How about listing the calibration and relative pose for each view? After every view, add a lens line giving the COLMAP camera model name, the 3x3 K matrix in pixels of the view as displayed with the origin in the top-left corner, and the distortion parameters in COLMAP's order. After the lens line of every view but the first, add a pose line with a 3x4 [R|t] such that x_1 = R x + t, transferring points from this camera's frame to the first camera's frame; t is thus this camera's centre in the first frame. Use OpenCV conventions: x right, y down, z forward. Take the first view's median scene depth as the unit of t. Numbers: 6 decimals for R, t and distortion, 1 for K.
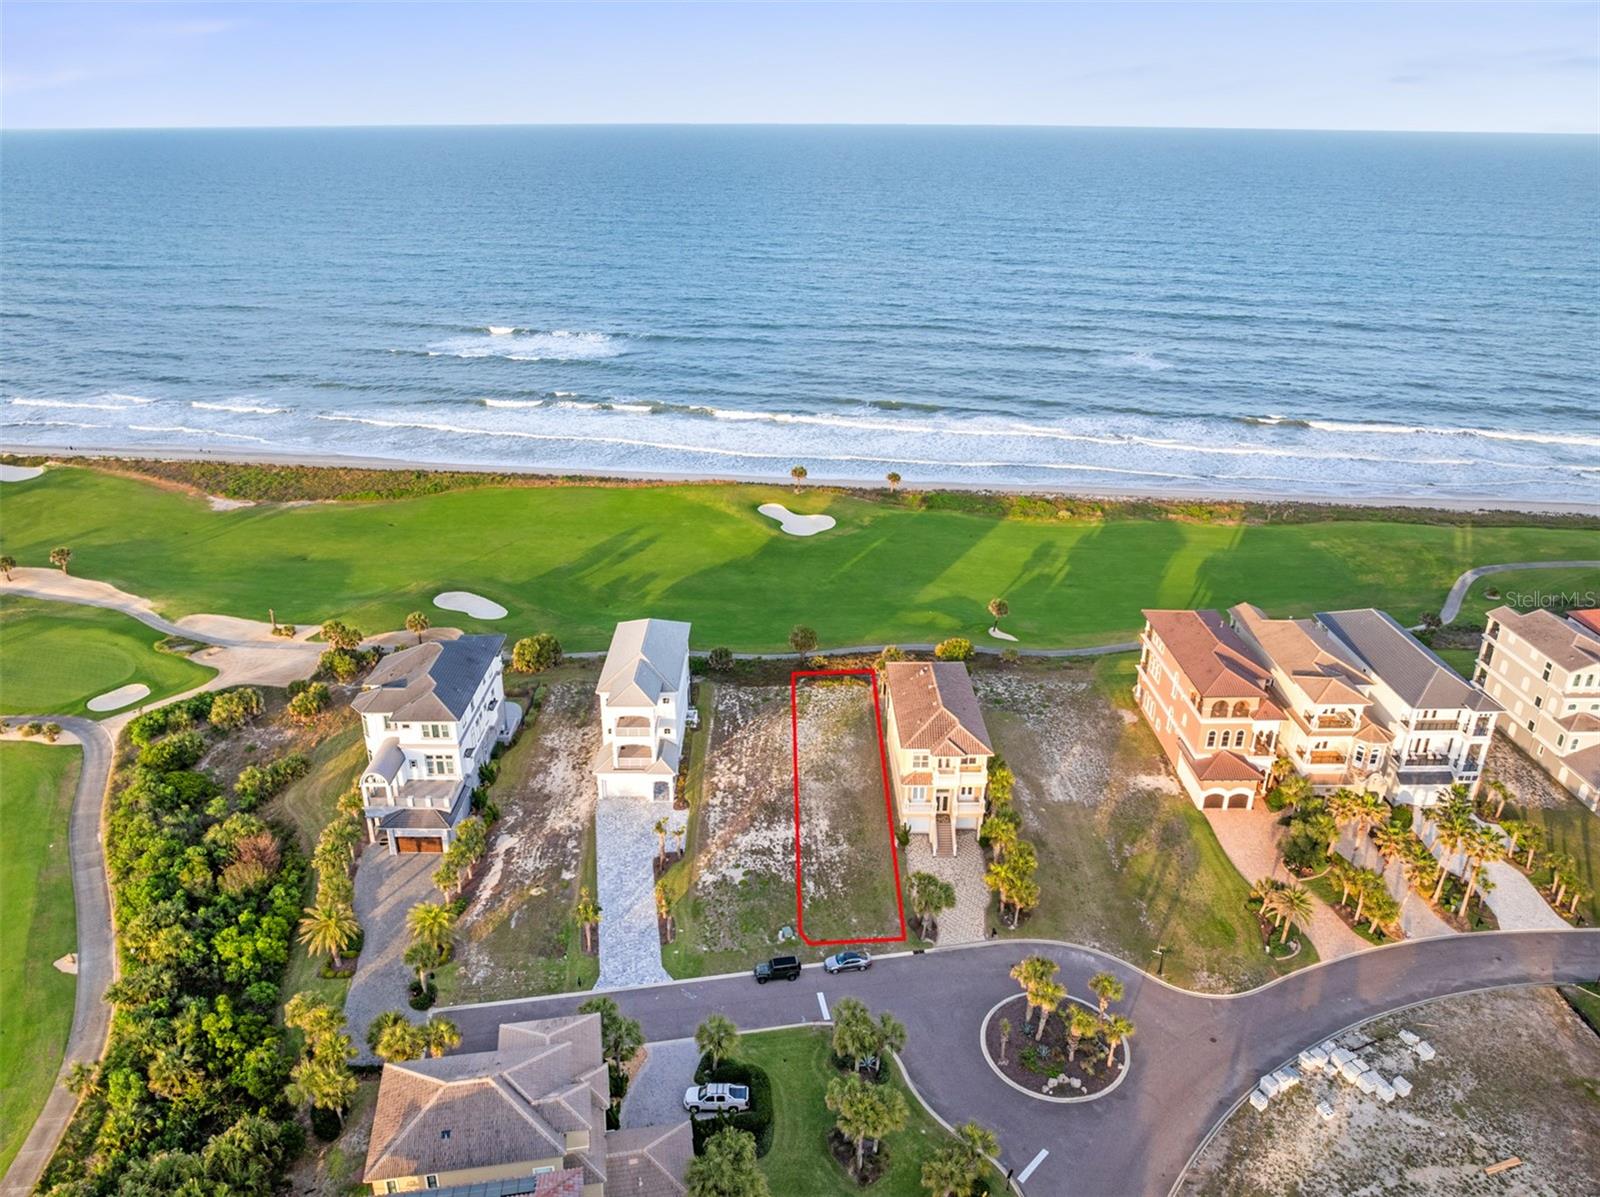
lens RADIAL K [[1120.5, 0, 790.2], [0, 1120.5, 604.8], [0, 0, 1]] dist [-0.035198, -0.003561]
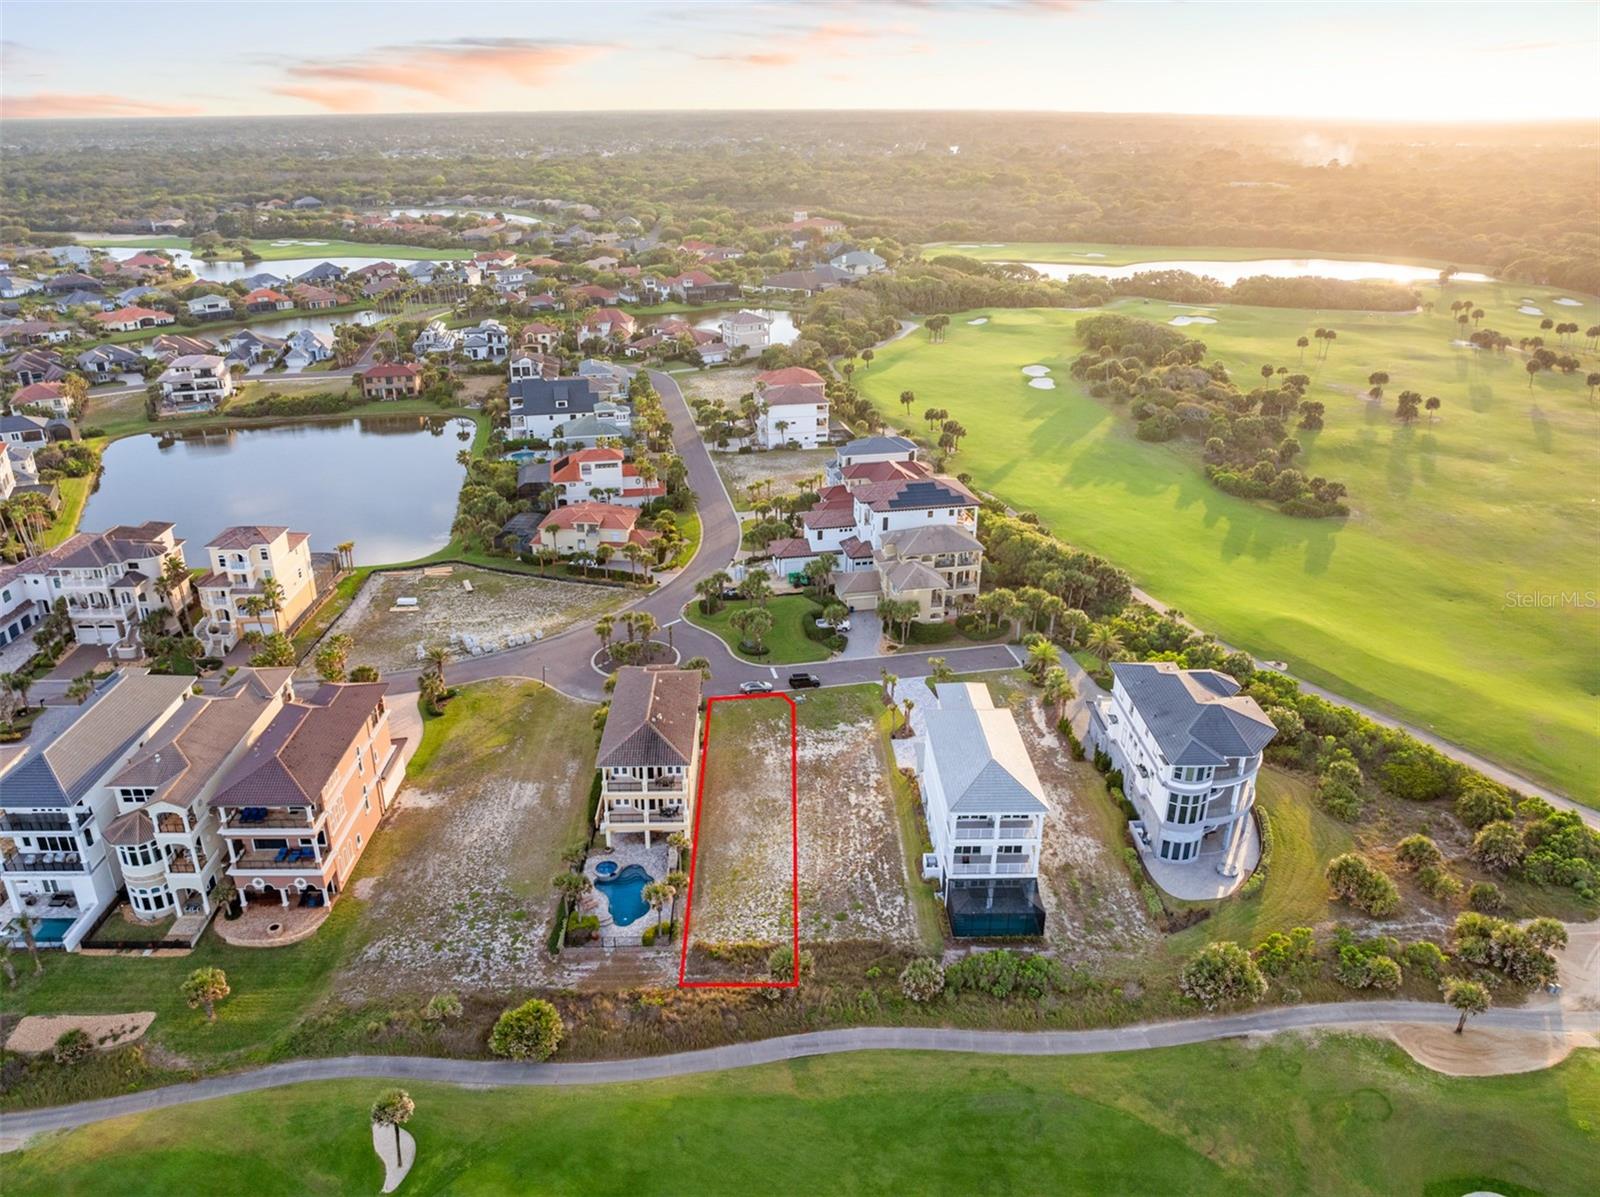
lens RADIAL K [[1120.5, 0, 785.6], [0, 1120.5, 590.3], [0, 0, 1]] dist [-0.035198, -0.003561]
pose [[-0.999898, 0.004961, -0.013403, 0.027220], [-0.006406, 0.682764, 0.730611, -0.688170], [0.012775, 0.730622, -0.682663, 1.585085]]
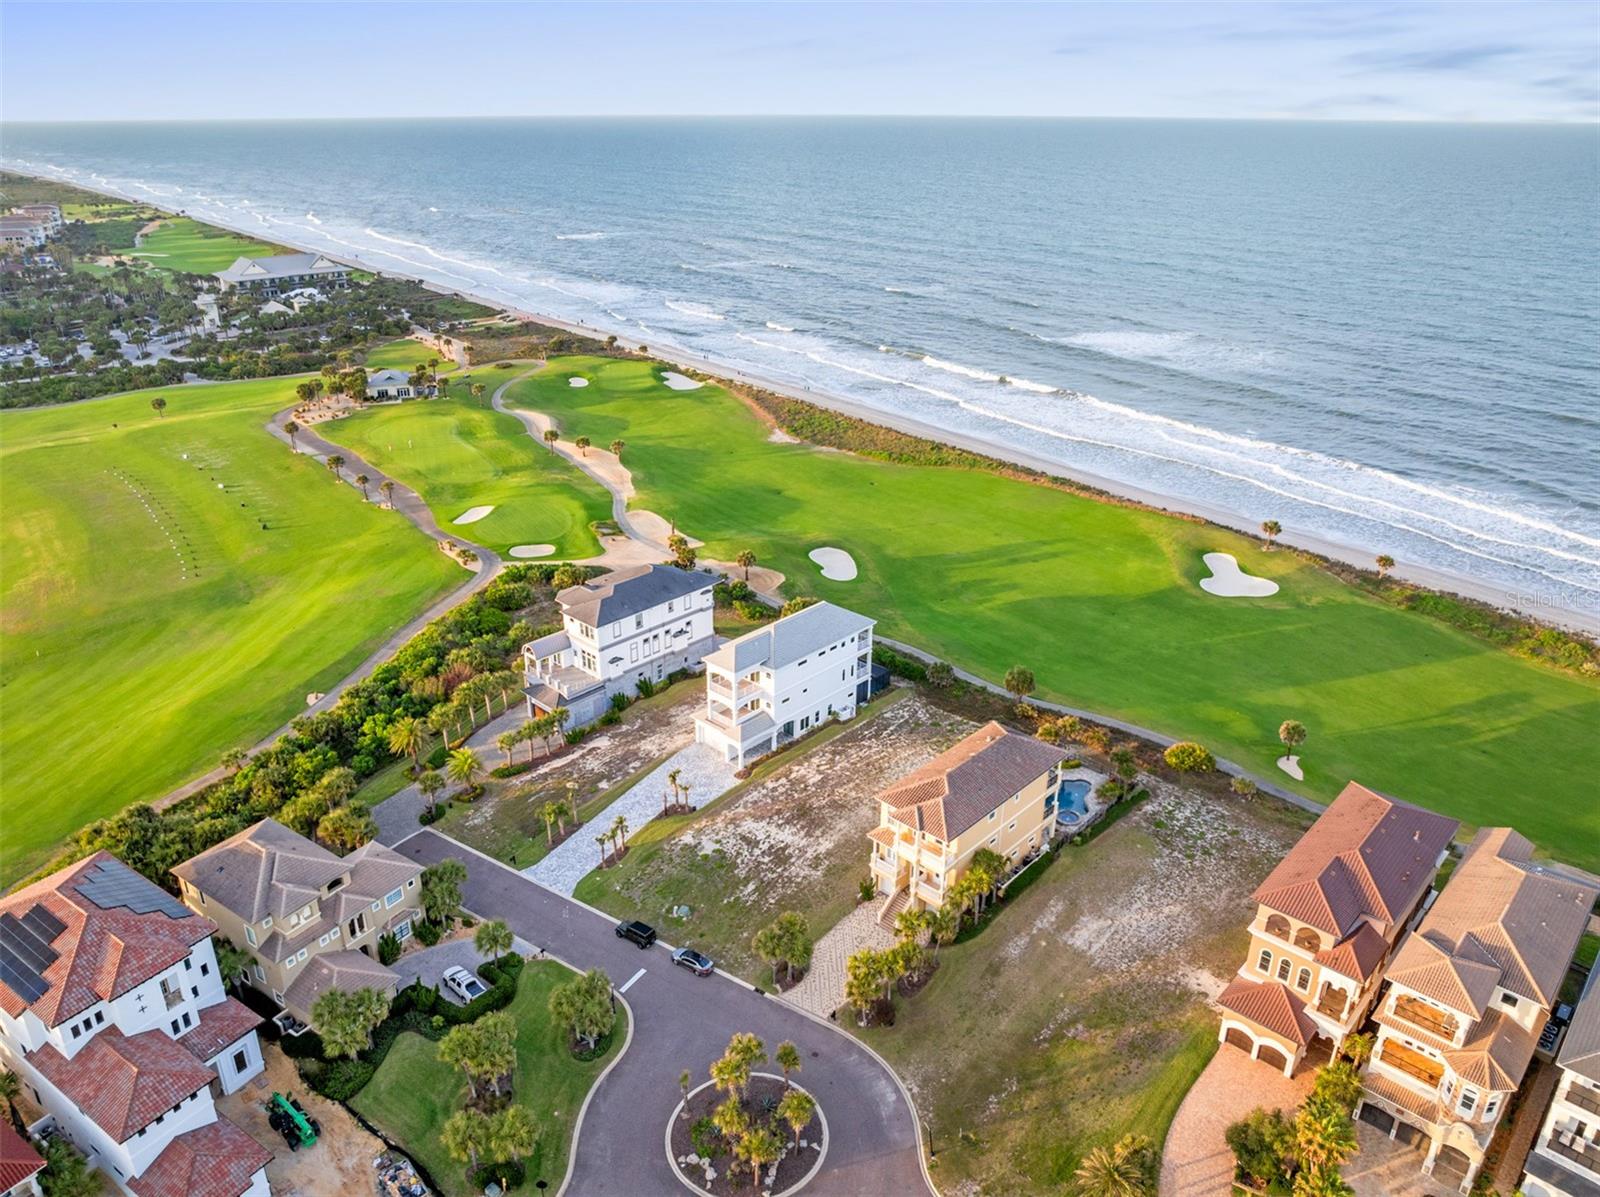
lens RADIAL K [[1120.5, 0, 787.3], [0, 1120.5, 585.9], [0, 0, 1]] dist [-0.035198, -0.003561]
pose [[0.720509, 0.269504, -0.638932, 0.549999], [-0.275676, 0.956771, 0.092696, -0.096329], [0.636294, 0.109350, 0.763658, 0.215338]]
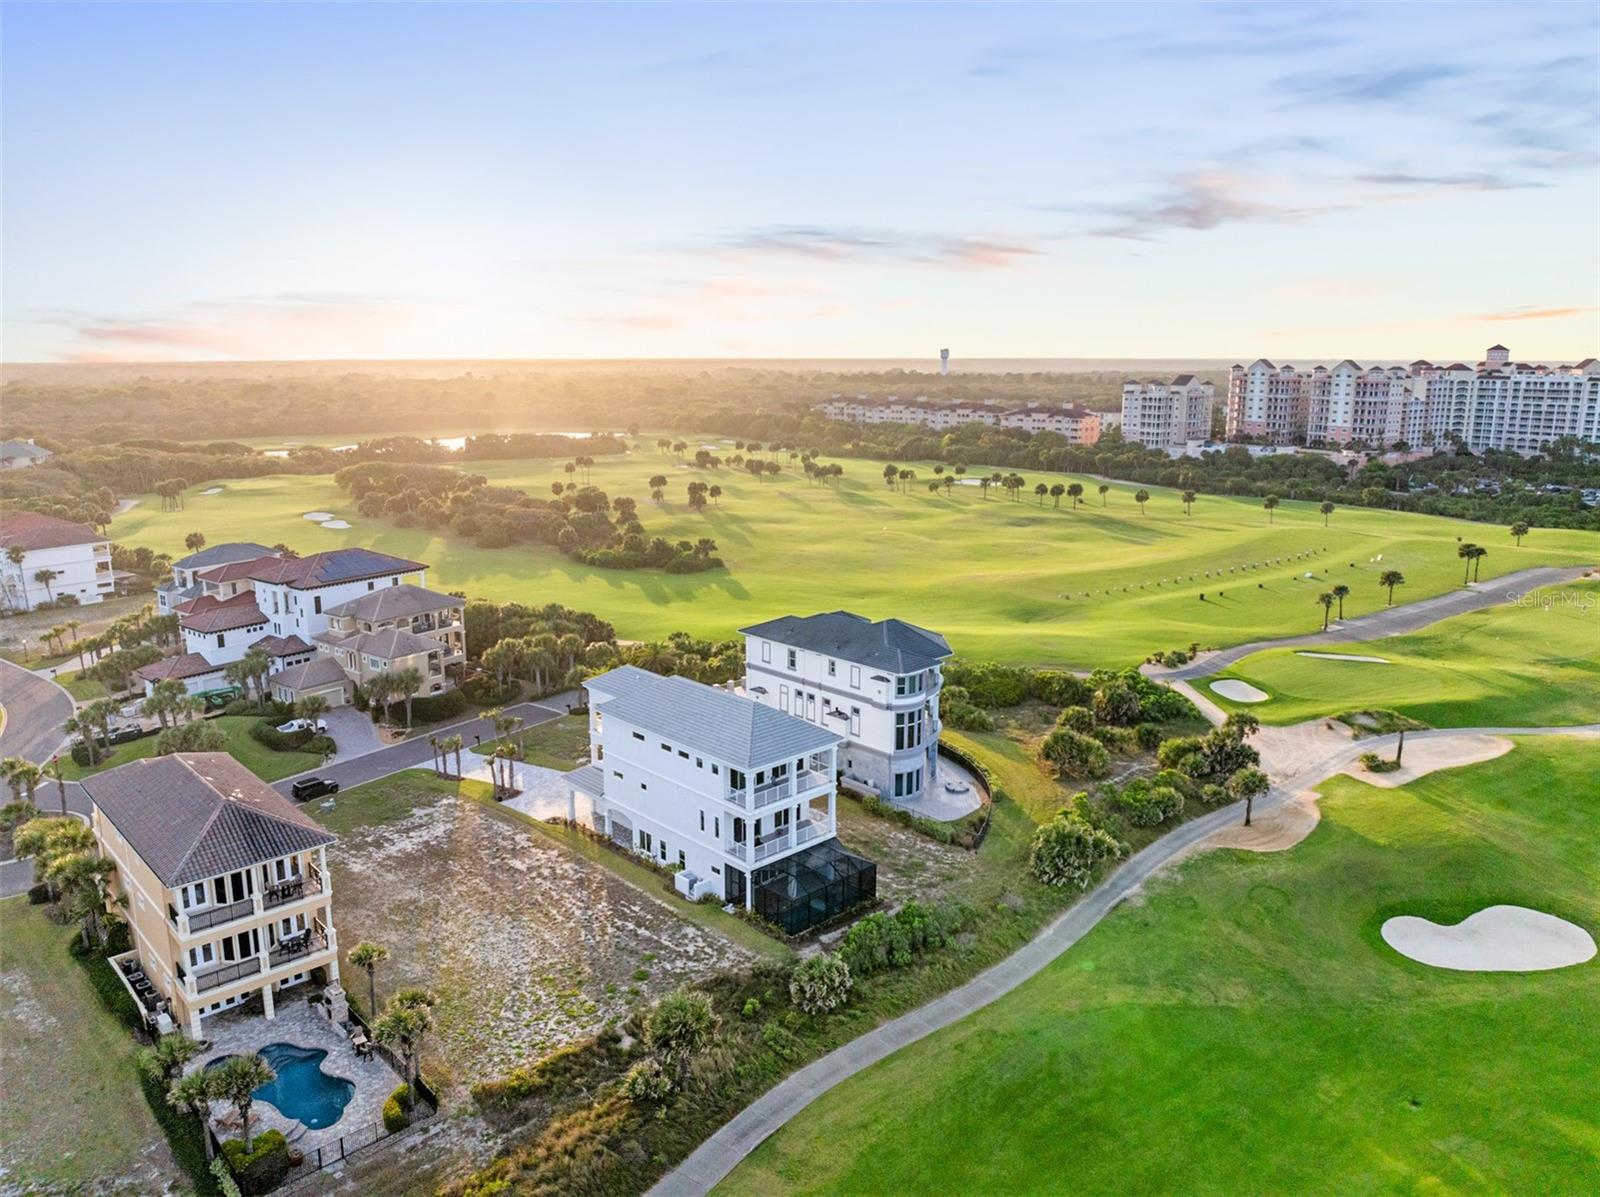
lens RADIAL K [[1120.5, 0, 795.7], [0, 1120.5, 605.6], [0, 0, 1]] dist [-0.035198, -0.003561]
pose [[-0.726428, 0.146828, -0.671374, 0.272383], [-0.275118, 0.833086, 0.479872, -0.352277], [0.629771, 0.533300, -0.564782, 1.458449]]
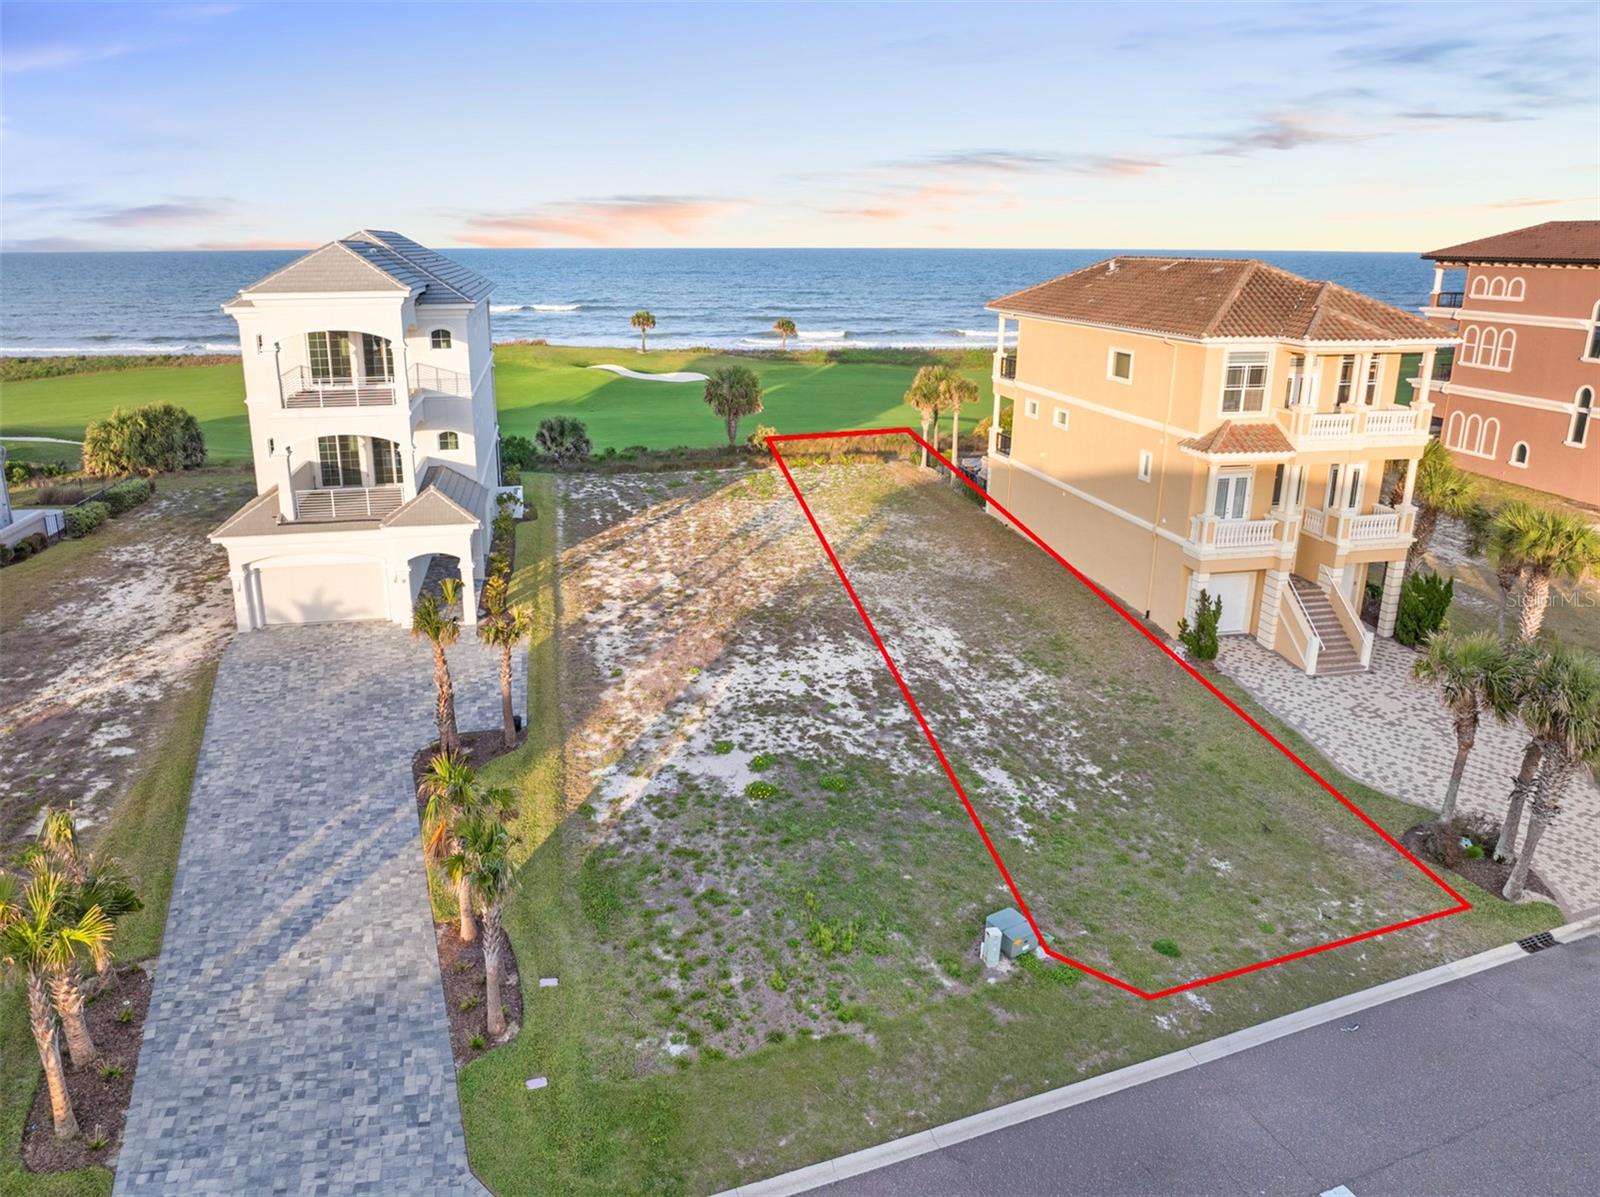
lens RADIAL K [[1120.5, 0, 780.1], [0, 1120.5, 613.8], [0, 0, 1]] dist [-0.035198, -0.003561]
pose [[0.981917, -0.061533, 0.179034, -0.076072], [0.077582, 0.993436, -0.084062, 0.209561], [-0.172687, 0.096432, 0.980245, 0.667087]]
